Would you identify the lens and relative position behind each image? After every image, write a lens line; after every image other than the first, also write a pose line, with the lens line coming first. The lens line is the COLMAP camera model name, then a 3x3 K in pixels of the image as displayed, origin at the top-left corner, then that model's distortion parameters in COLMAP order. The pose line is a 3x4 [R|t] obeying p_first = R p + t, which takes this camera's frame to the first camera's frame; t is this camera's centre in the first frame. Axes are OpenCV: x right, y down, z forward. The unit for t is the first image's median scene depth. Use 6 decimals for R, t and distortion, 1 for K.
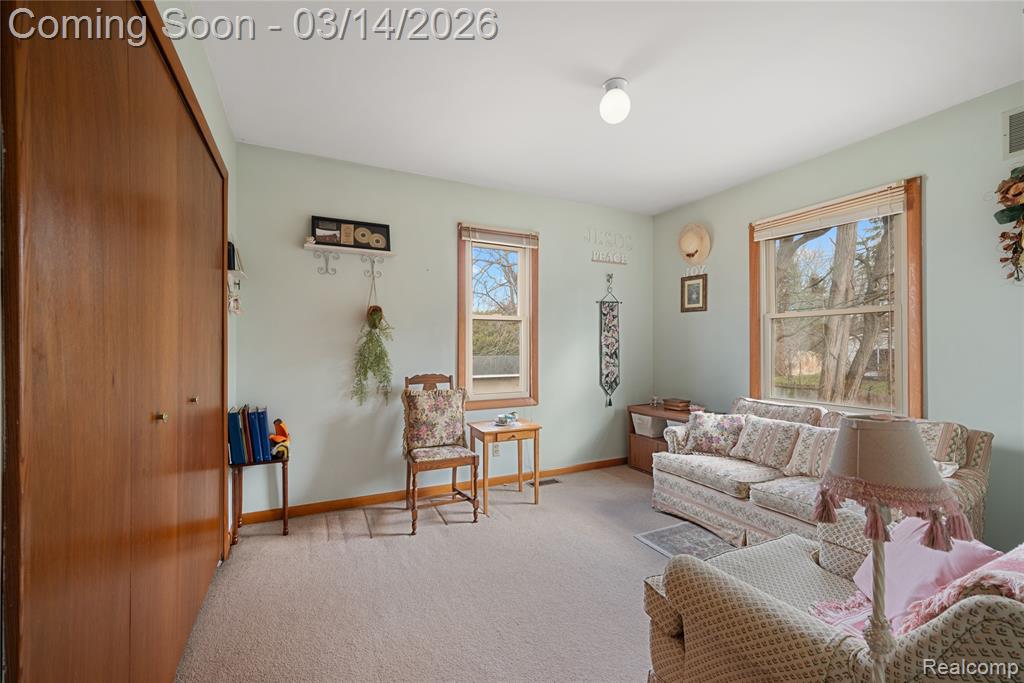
lens RADIAL K [[427.6, 0, 507.3], [0, 427.6, 338.9], [0, 0, 1]] dist [-0.002100, 0.000081]
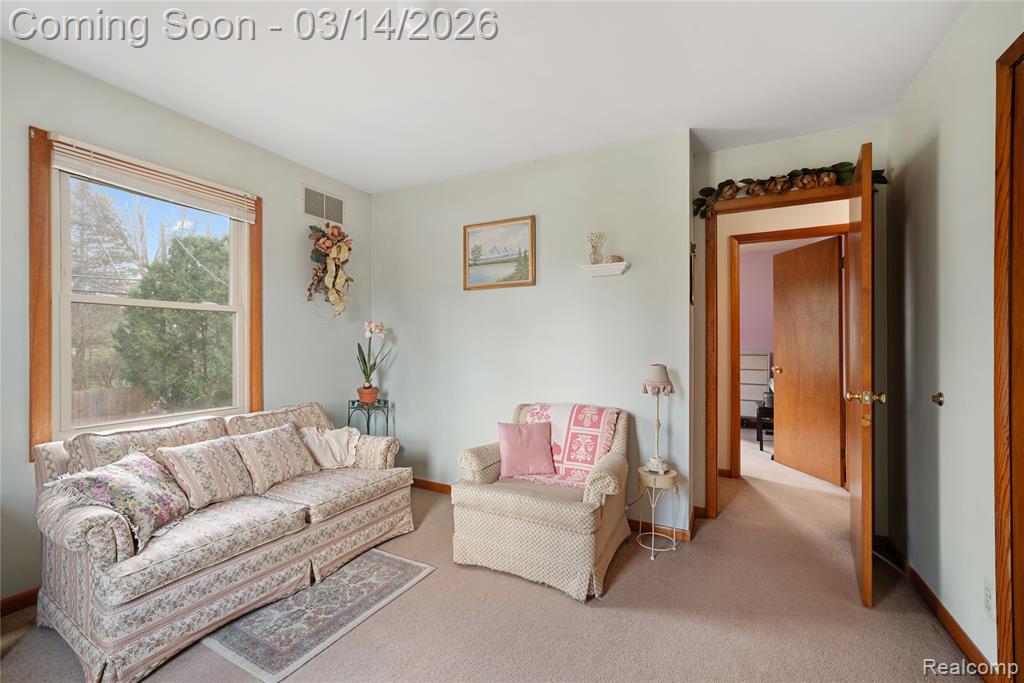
lens RADIAL K [[427.6, 0, 507.3], [0, 427.6, 338.9], [0, 0, 1]] dist [-0.002100, 0.000081]
pose [[-0.587925, 0.006272, 0.808891, -0.356808], [-0.004824, 0.999925, -0.011260, 0.006347], [-0.808901, -0.010522, -0.587851, 1.112849]]
